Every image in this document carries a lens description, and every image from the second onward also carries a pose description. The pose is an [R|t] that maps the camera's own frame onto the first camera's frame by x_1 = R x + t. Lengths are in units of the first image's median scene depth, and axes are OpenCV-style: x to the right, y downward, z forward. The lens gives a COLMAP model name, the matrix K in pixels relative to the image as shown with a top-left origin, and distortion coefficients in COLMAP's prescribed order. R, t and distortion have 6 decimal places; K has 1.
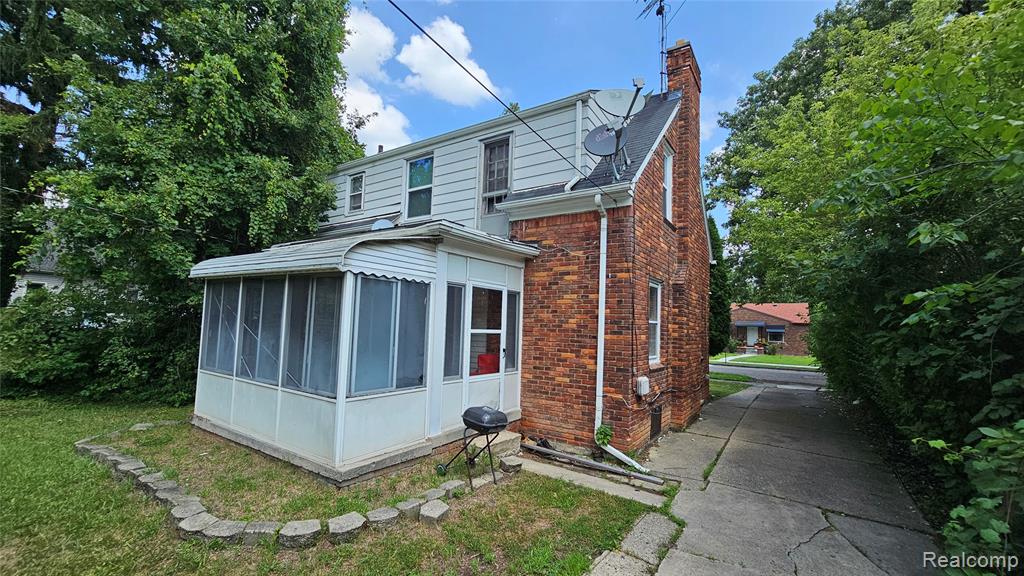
lens RADIAL K [[422.4, 0, 515.5], [0, 422.4, 296.5], [0, 0, 1]] dist [0.000081, 0.006060]
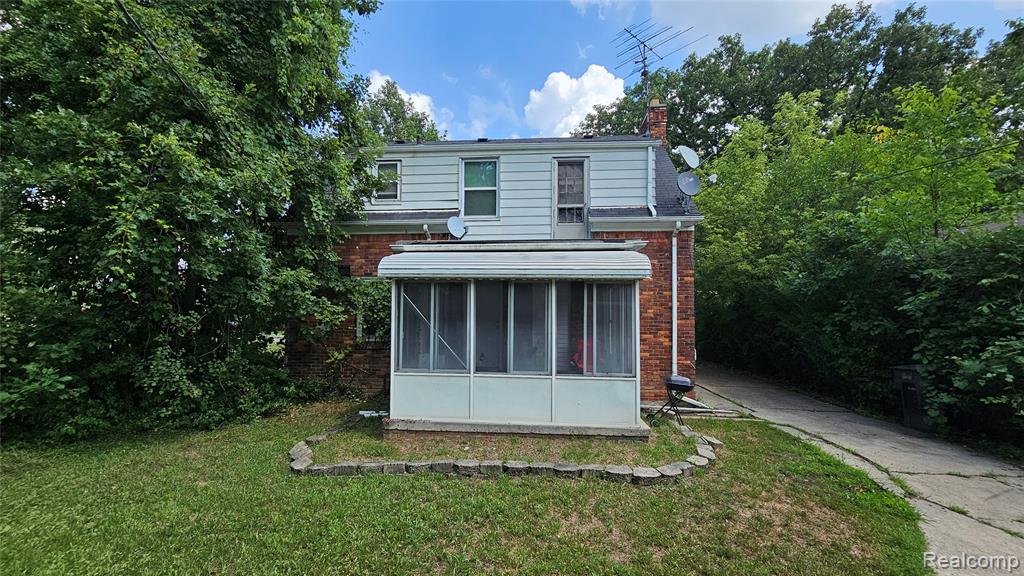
lens RADIAL K [[422.4, 0, 515.5], [0, 422.4, 296.5], [0, 0, 1]] dist [0.000081, 0.006060]
pose [[0.871351, -0.010949, 0.490537, -0.809789], [-0.010546, 0.999102, 0.041034, -0.035872], [-0.490546, -0.040928, 0.870454, 0.024813]]
